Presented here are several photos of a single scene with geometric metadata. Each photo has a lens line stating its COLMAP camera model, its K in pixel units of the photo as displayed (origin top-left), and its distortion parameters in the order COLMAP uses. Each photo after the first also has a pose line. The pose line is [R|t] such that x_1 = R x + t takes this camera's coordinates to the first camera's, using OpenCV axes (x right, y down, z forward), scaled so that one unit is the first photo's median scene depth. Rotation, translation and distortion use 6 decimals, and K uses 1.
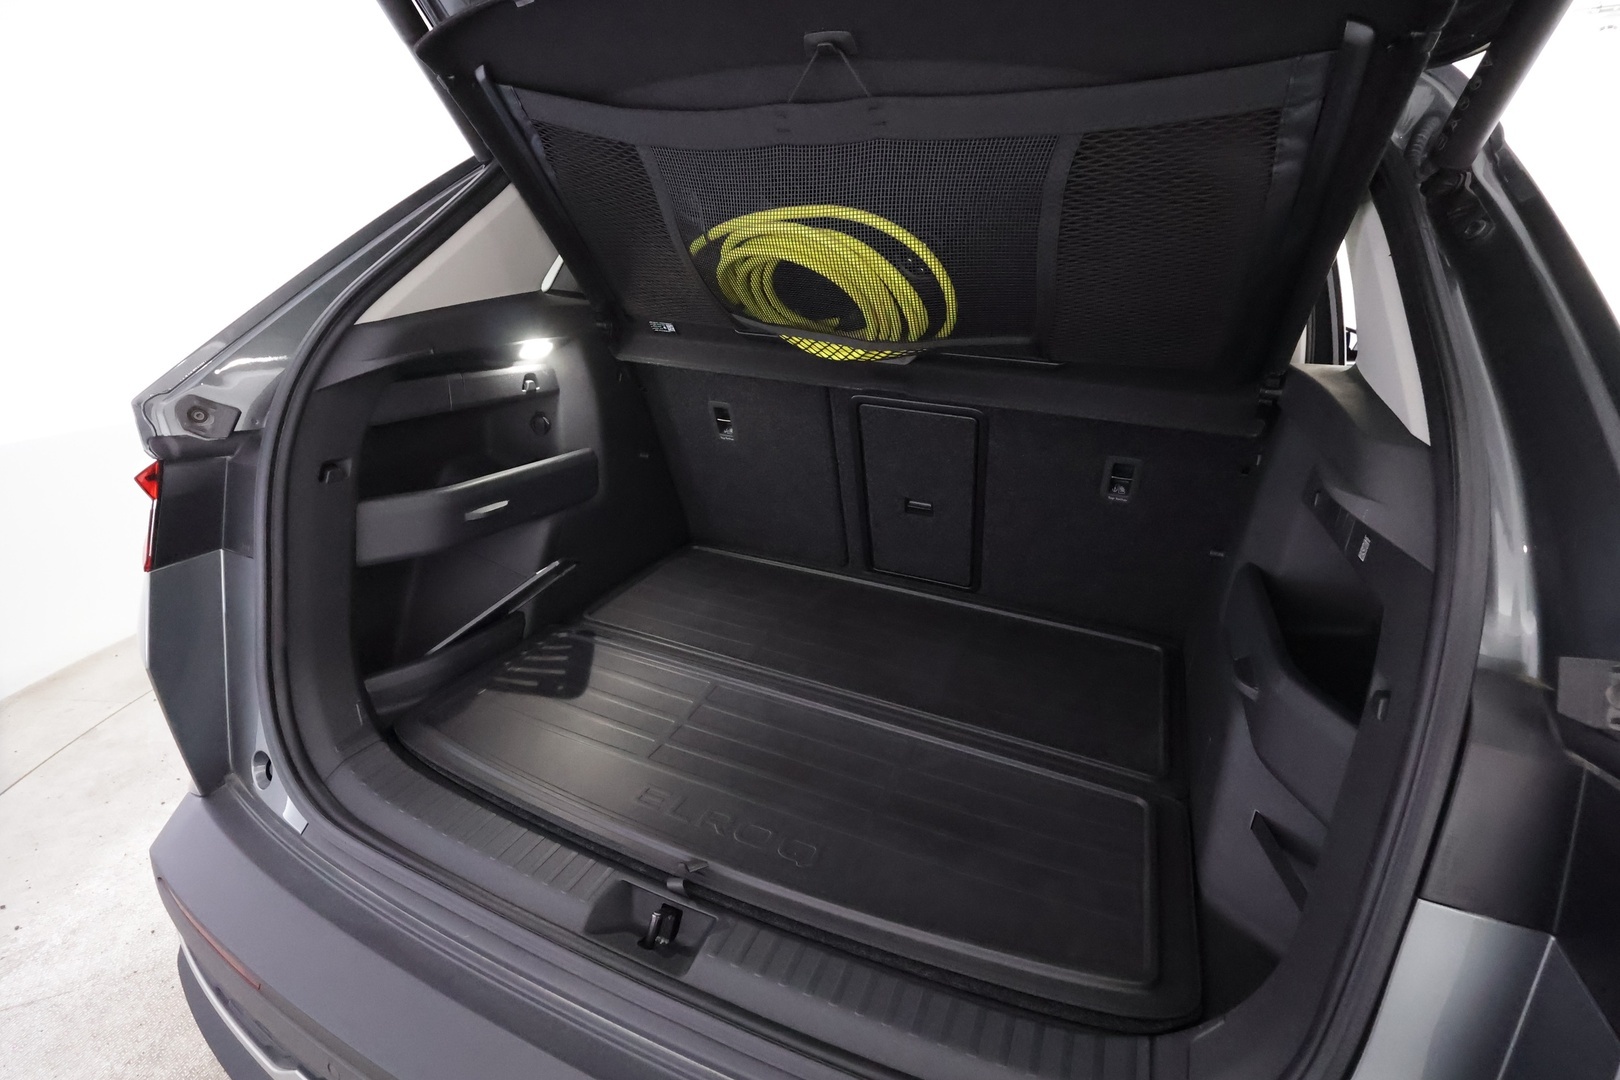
lens RADIAL K [[742.3, 0, 810.0], [0, 742.3, 540.0], [0, 0, 1]] dist [-0.003810, 0.000908]
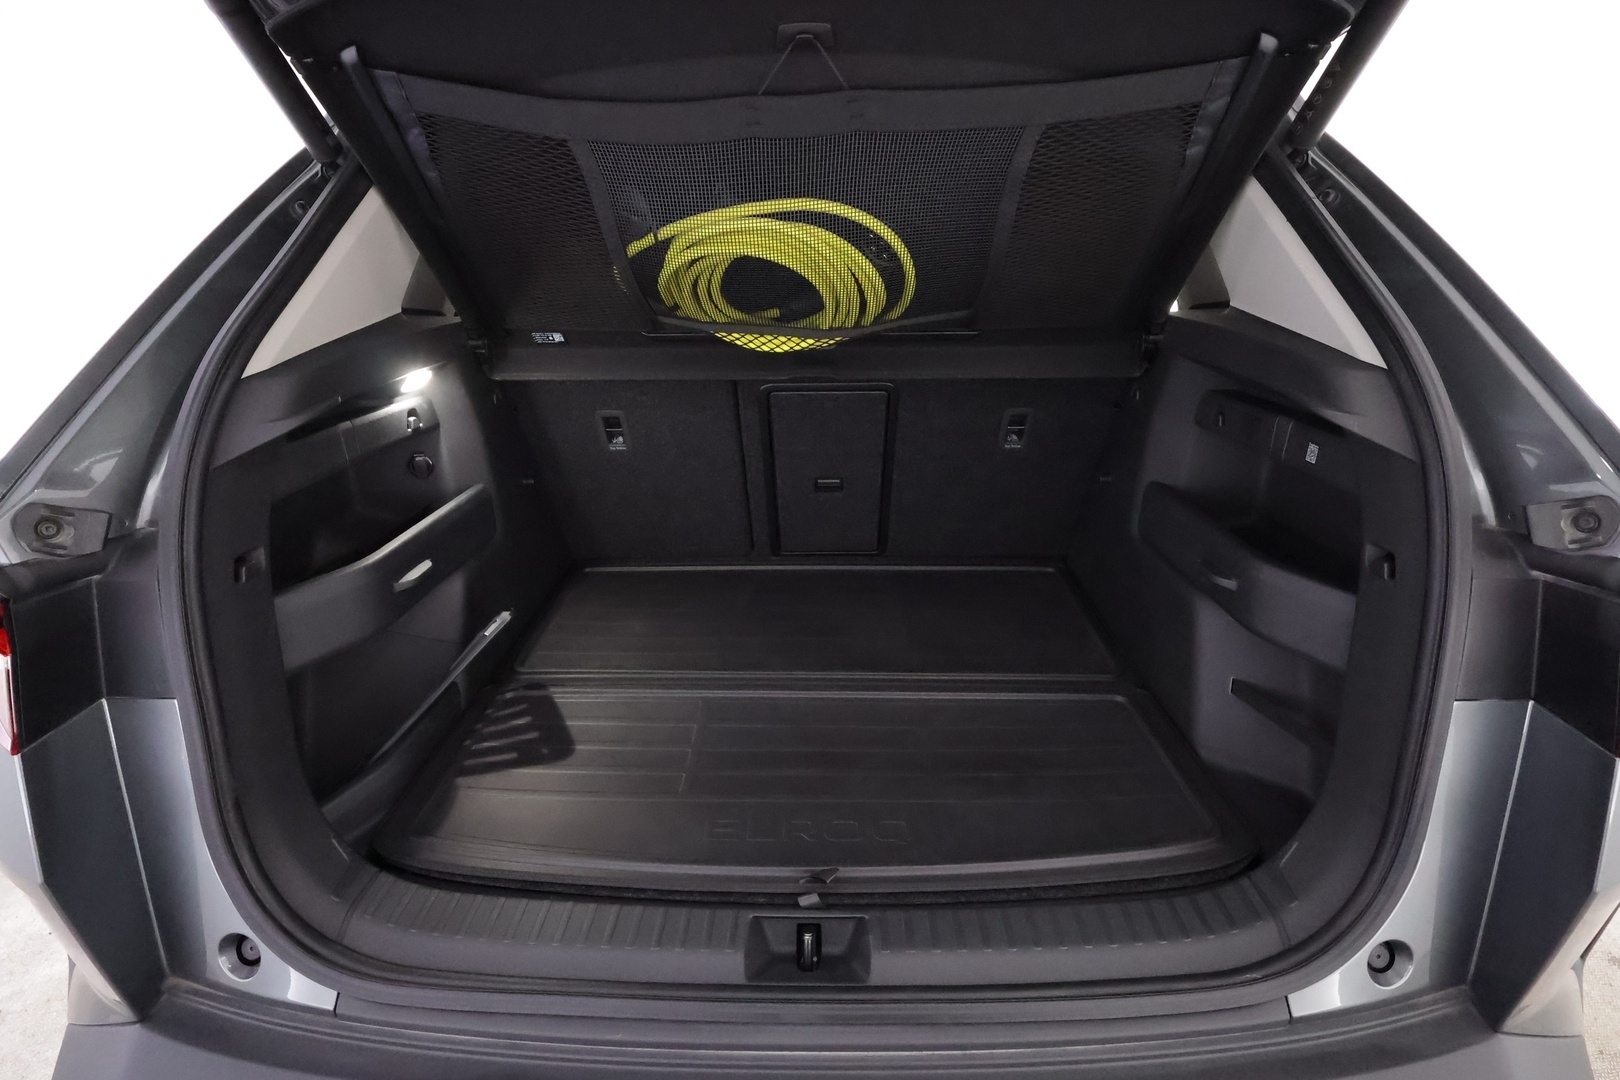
lens RADIAL K [[742.3, 0, 810.0], [0, 742.3, 540.0], [0, 0, 1]] dist [-0.003810, 0.000908]
pose [[0.924833, -0.197313, 0.325193, -0.333283], [0.187062, 0.980337, 0.062832, -0.056487], [-0.331196, 0.002722, 0.943558, 0.054514]]
